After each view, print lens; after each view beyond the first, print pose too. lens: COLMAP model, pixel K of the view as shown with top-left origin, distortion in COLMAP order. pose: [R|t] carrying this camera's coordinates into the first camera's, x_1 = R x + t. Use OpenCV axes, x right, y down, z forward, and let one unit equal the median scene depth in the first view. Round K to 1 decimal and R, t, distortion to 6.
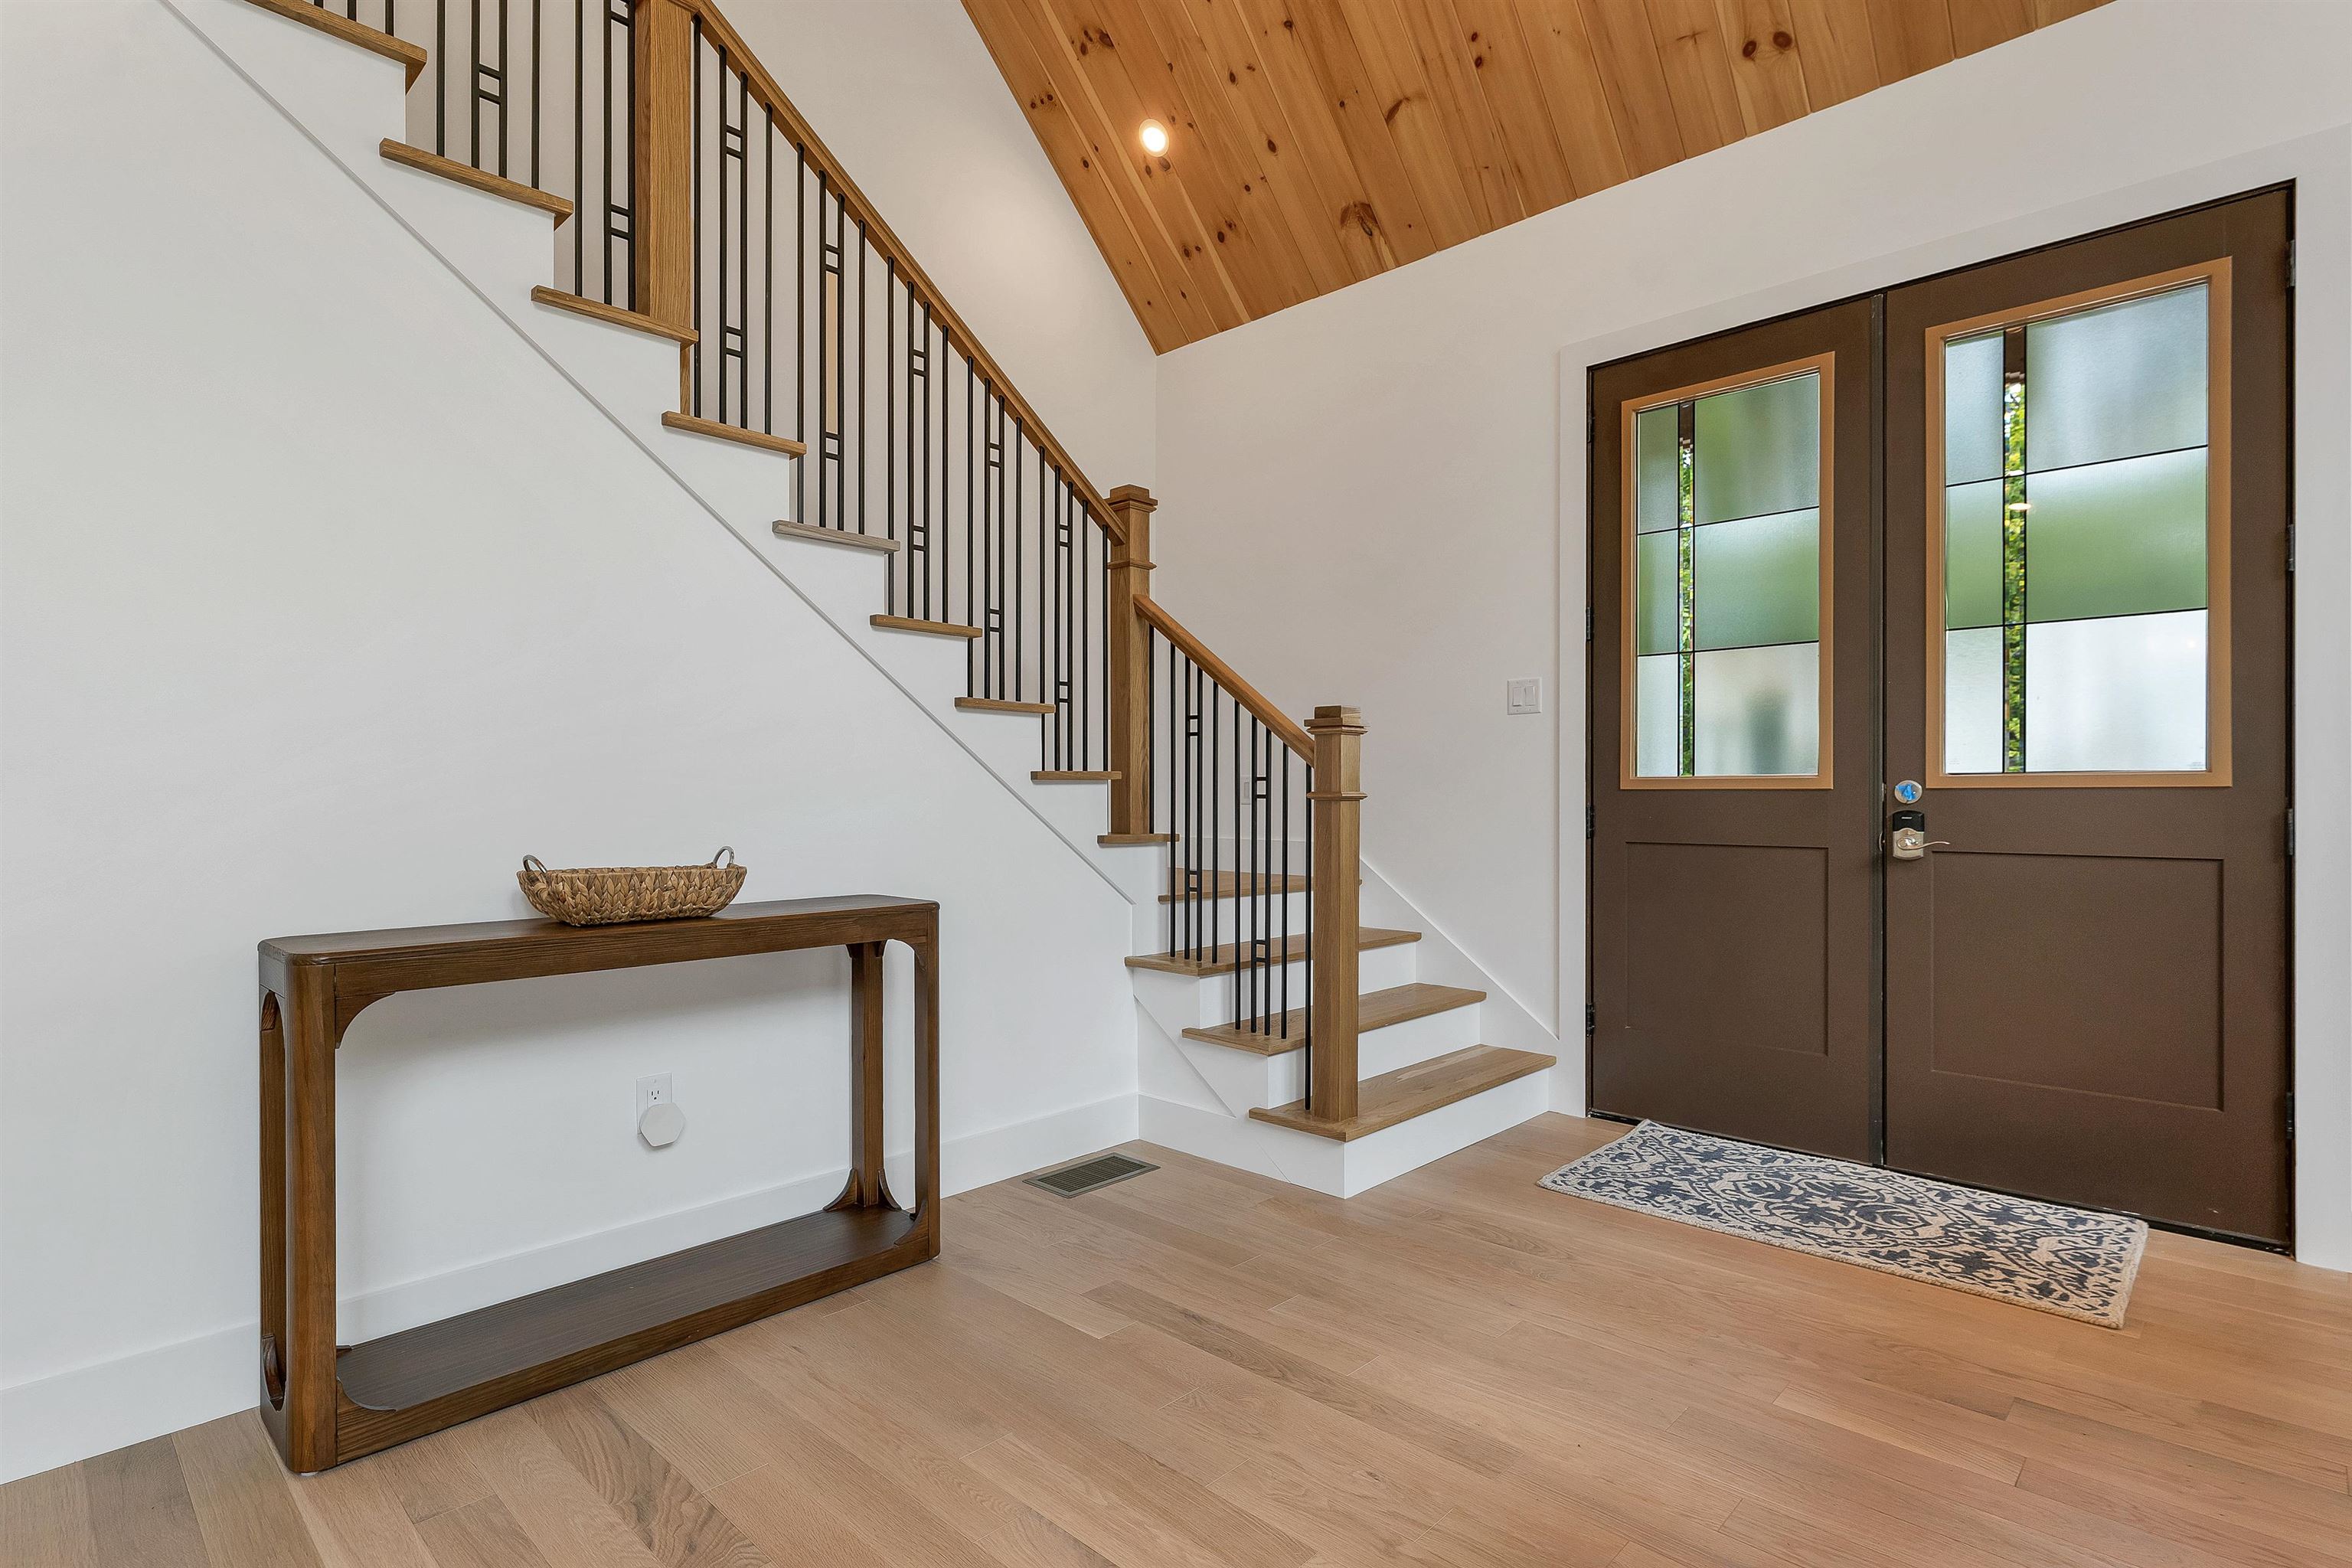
lens RADIAL K [[1121.6, 0, 1183.7], [0, 1121.6, 782.7], [0, 0, 1]] dist [0.003815, -0.000247]
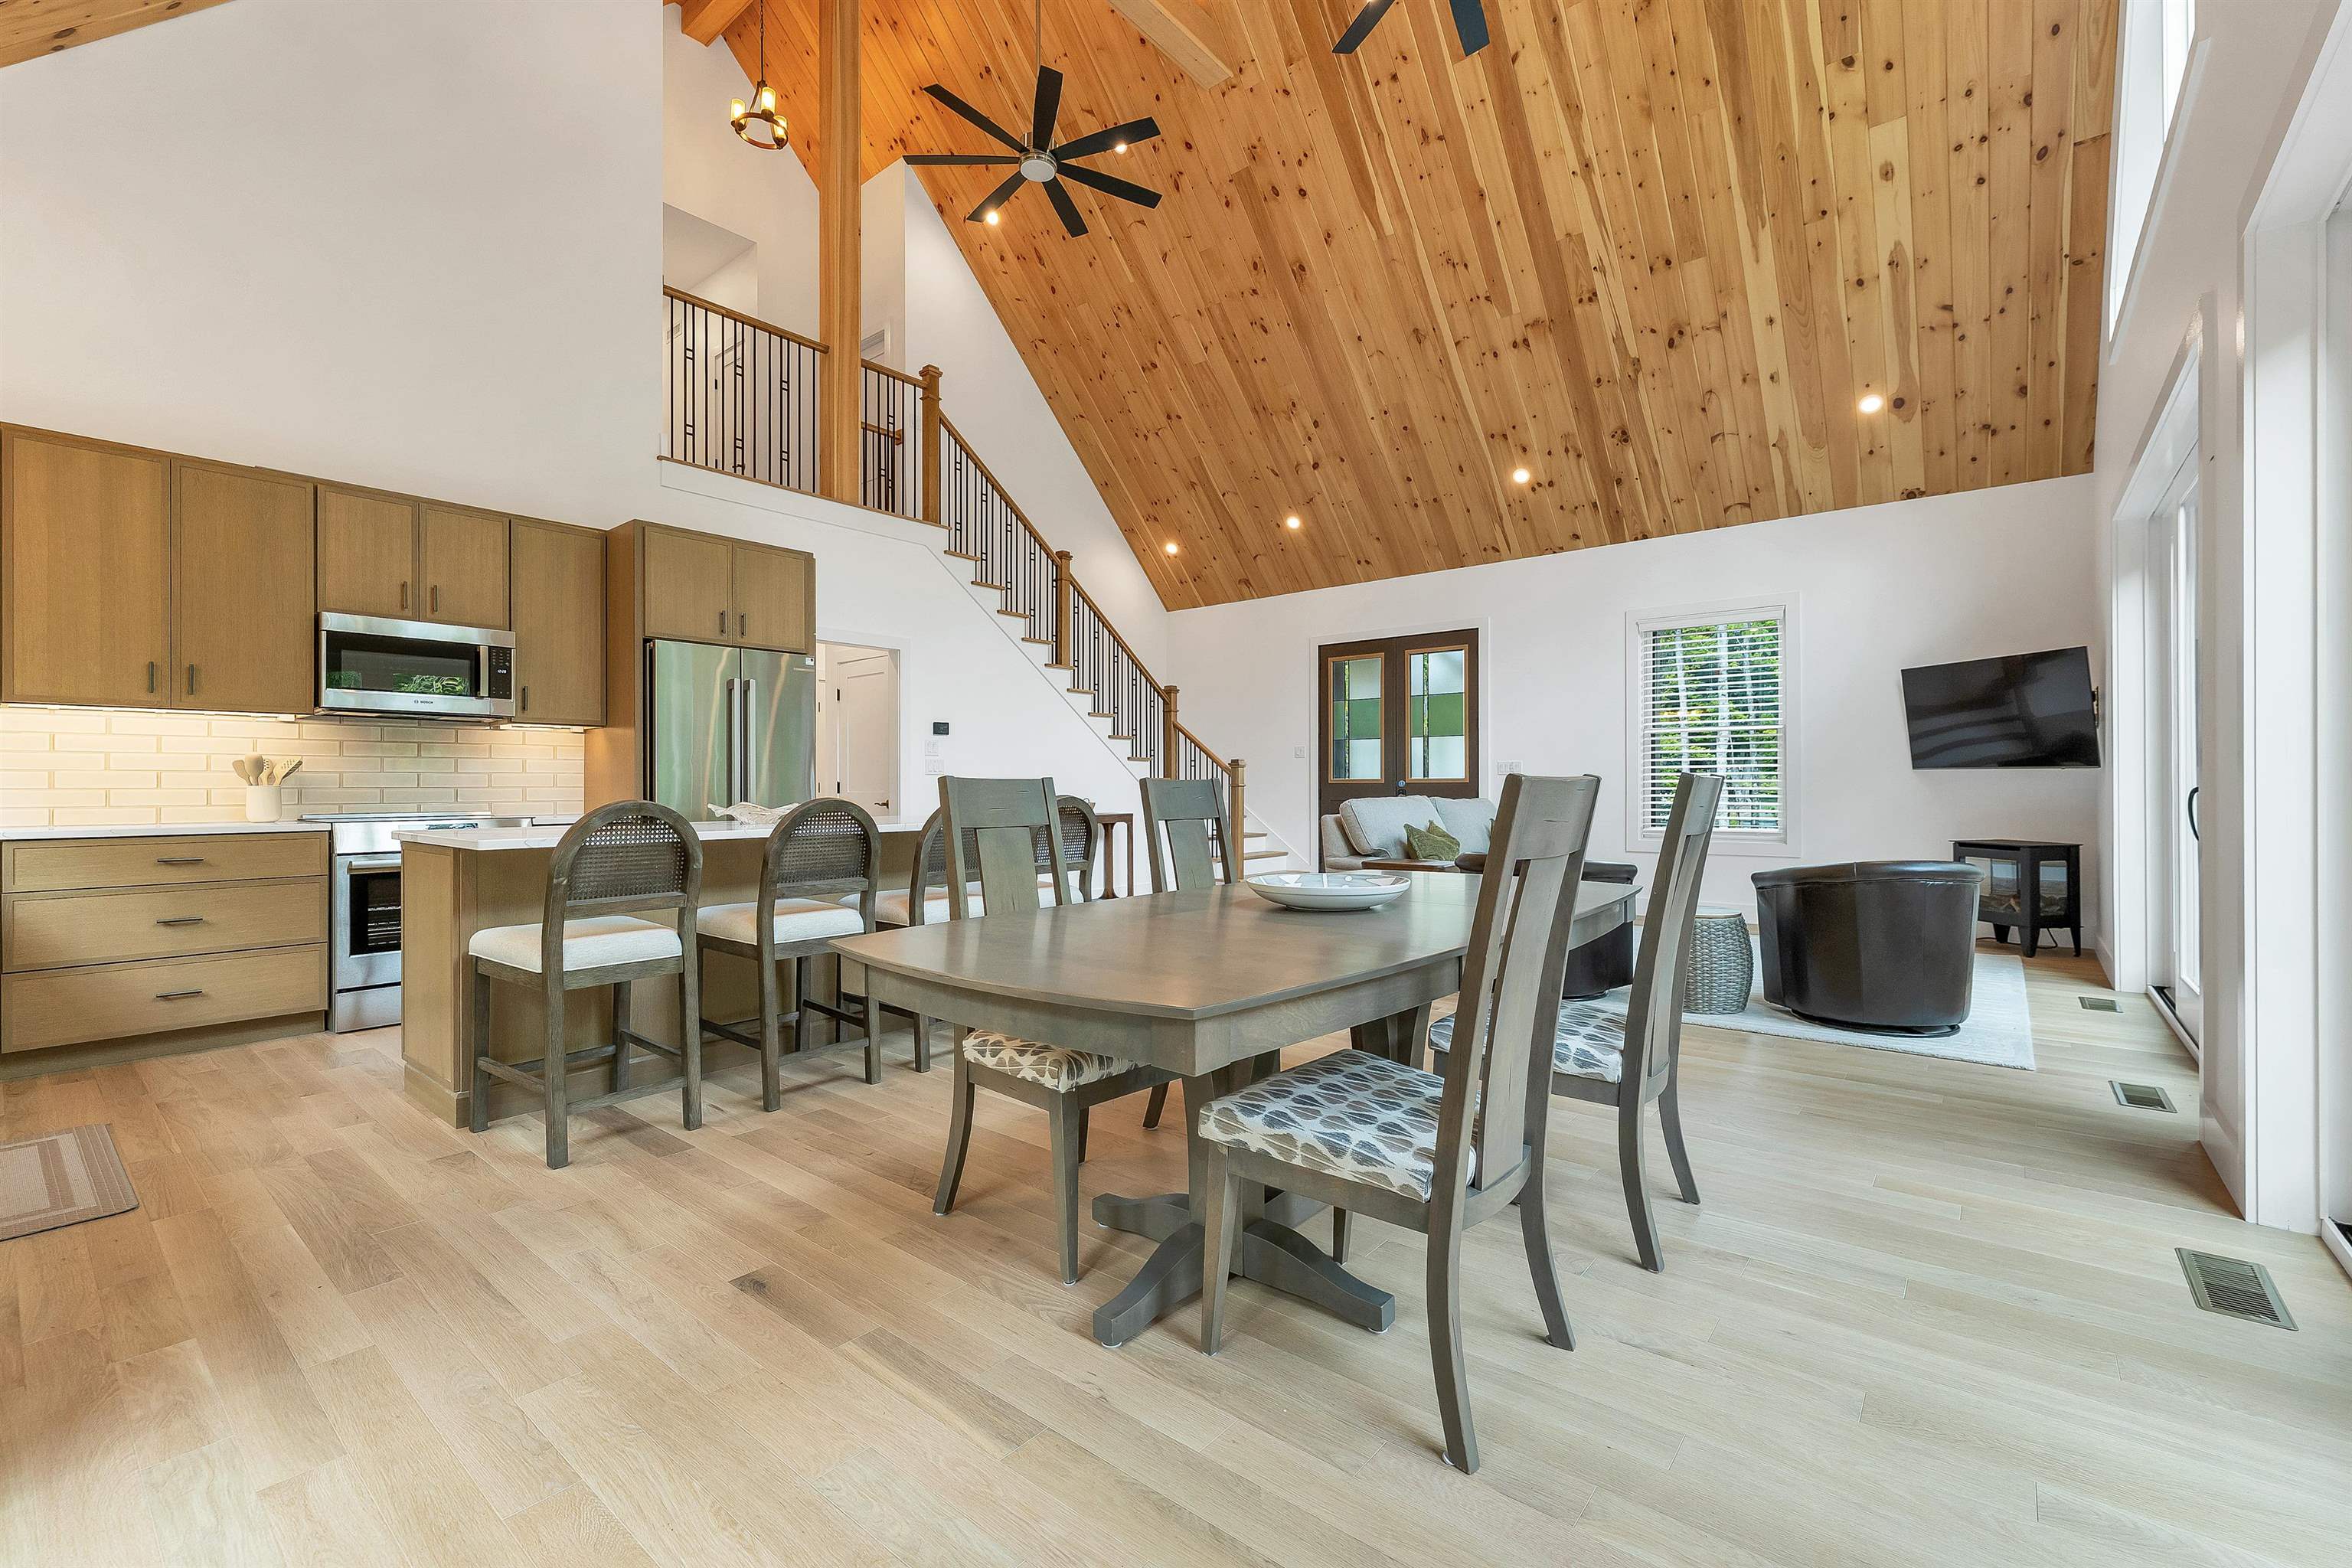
lens RADIAL K [[999.4, 0, 1179.1], [0, 999.4, 781.1], [0, 0, 1]] dist [0.005613, -0.000299]
pose [[0.997352, -0.001946, 0.072697, -0.242224], [0.002166, 0.999993, -0.002954, 0.008546], [-0.072691, 0.003104, 0.997350, -1.877042]]
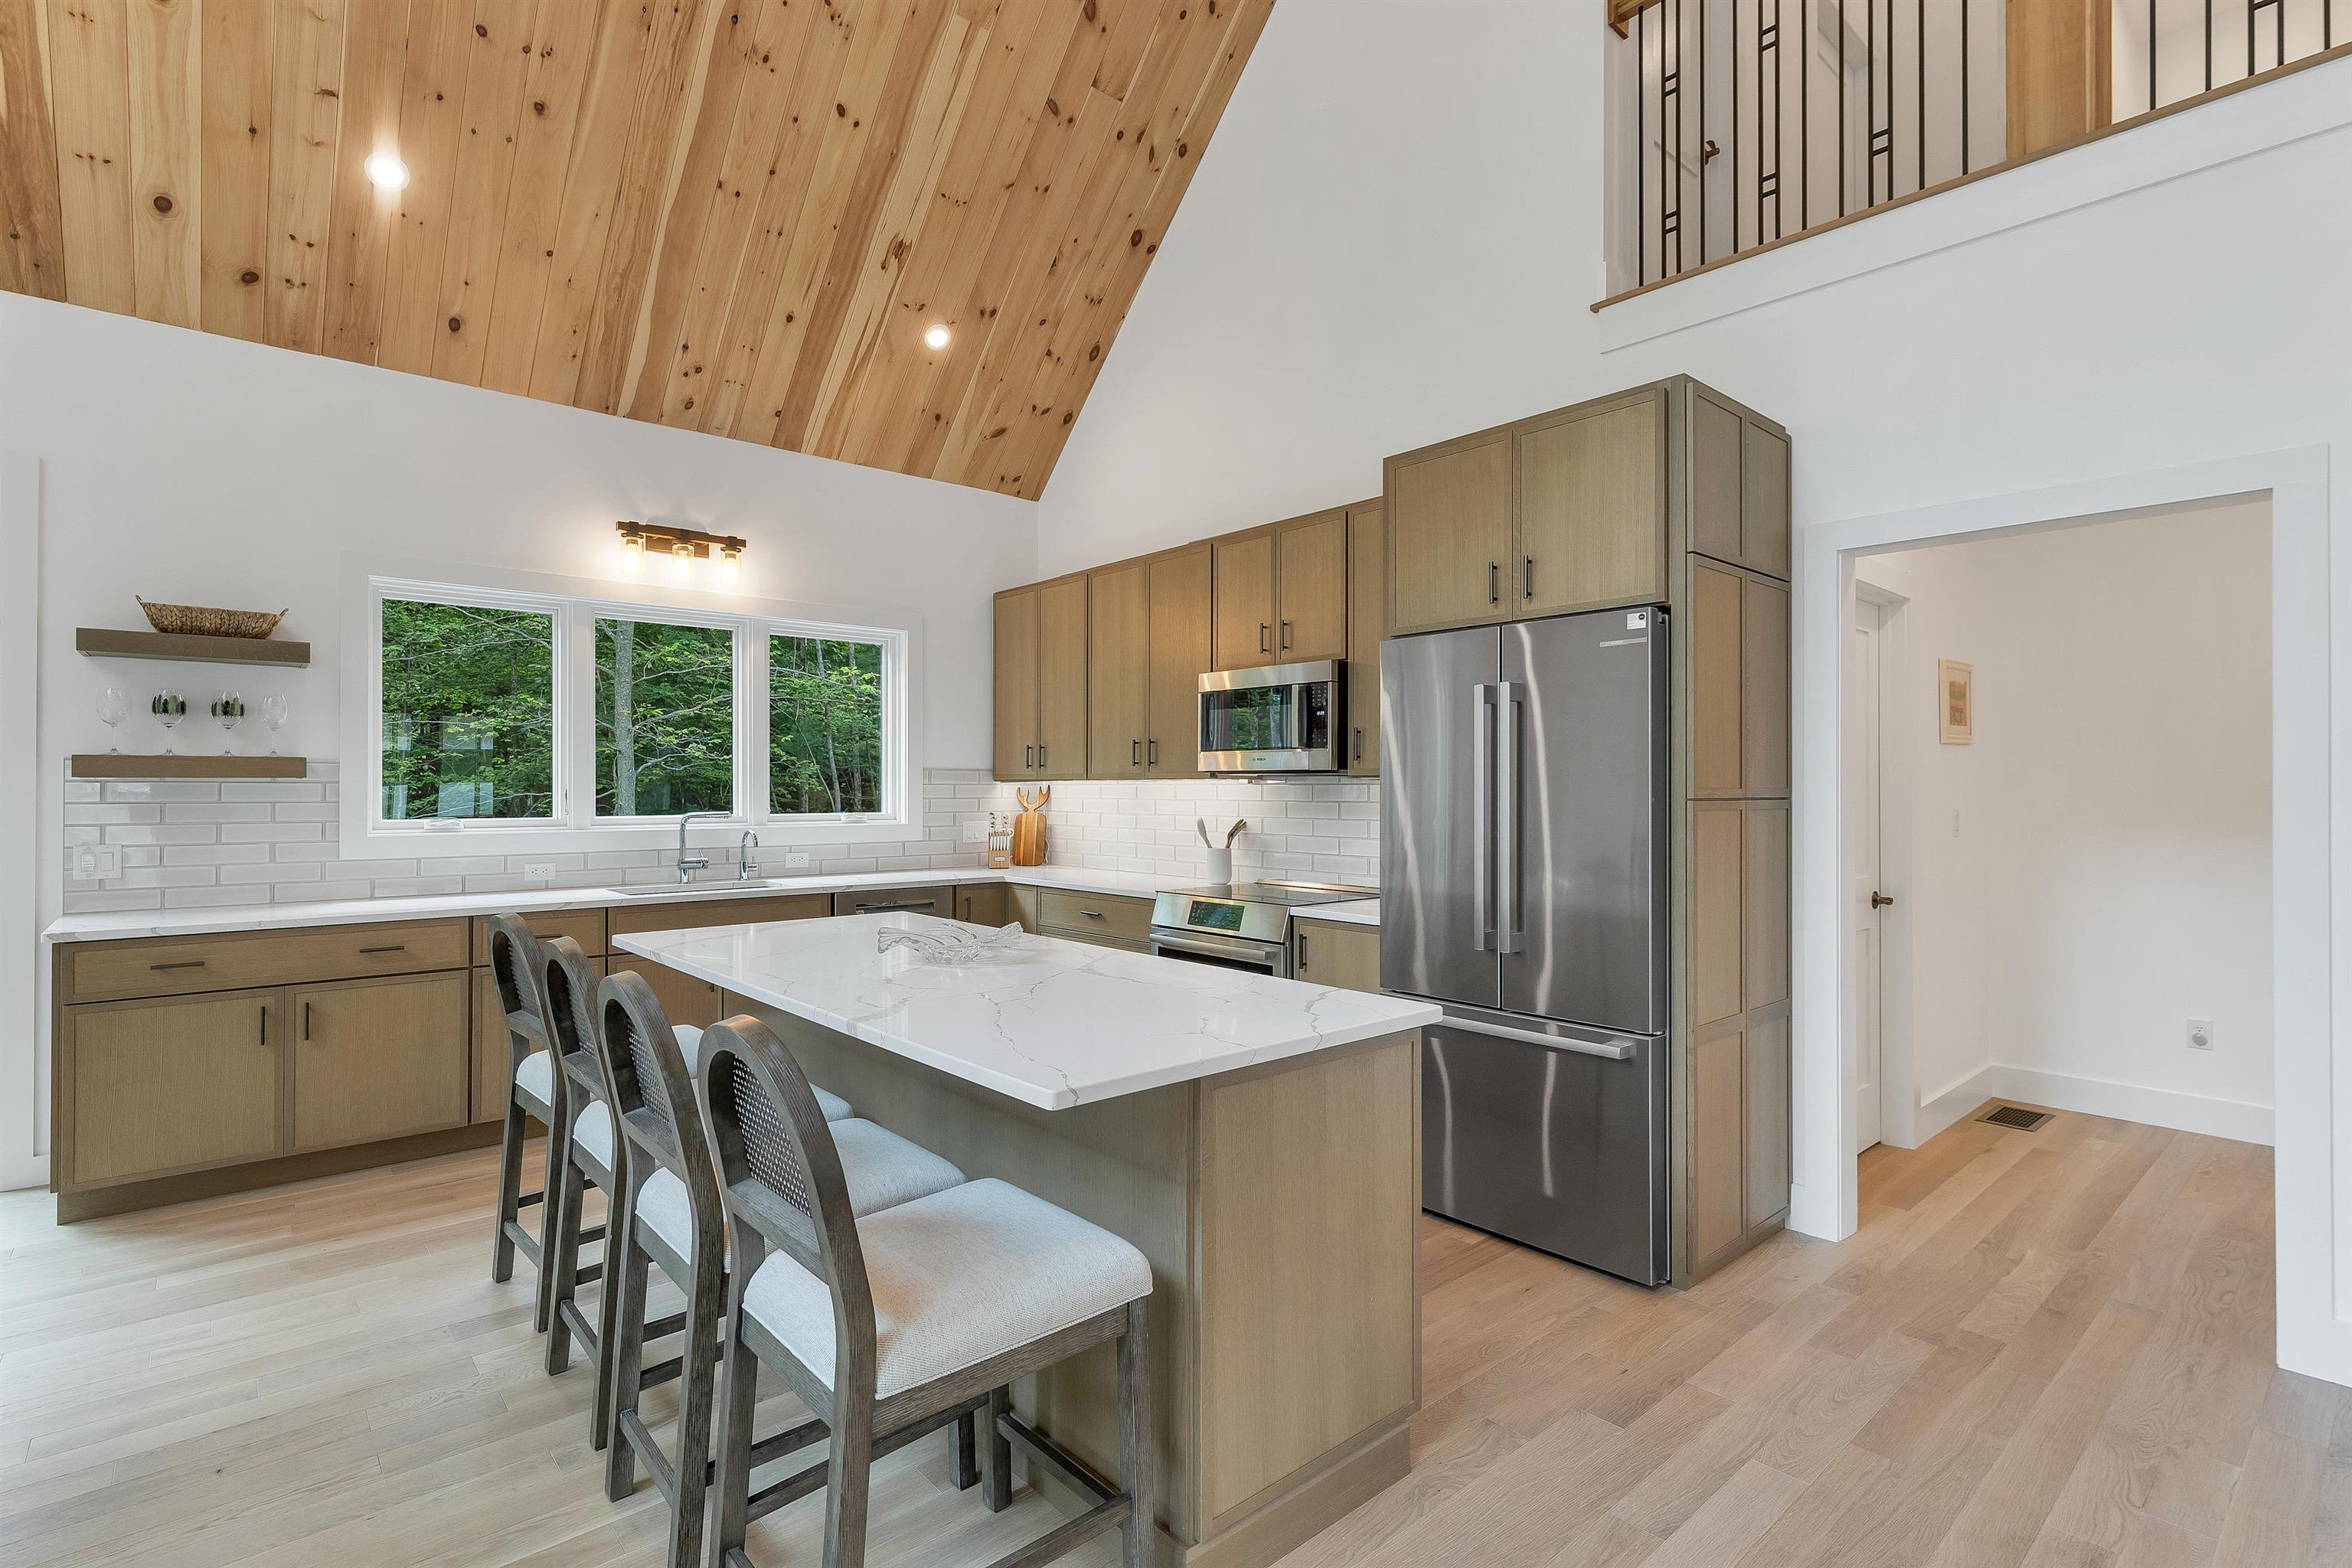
lens RADIAL K [[1121.6, 0, 1175.6], [0, 1121.6, 783.6], [0, 0, 1]] dist [0.003815, -0.000247]
pose [[-0.091672, -0.006068, -0.995771, 0.174919], [-0.000618, 0.999982, -0.006037, -0.073440], [0.995789, 0.000062, -0.091674, -0.335102]]
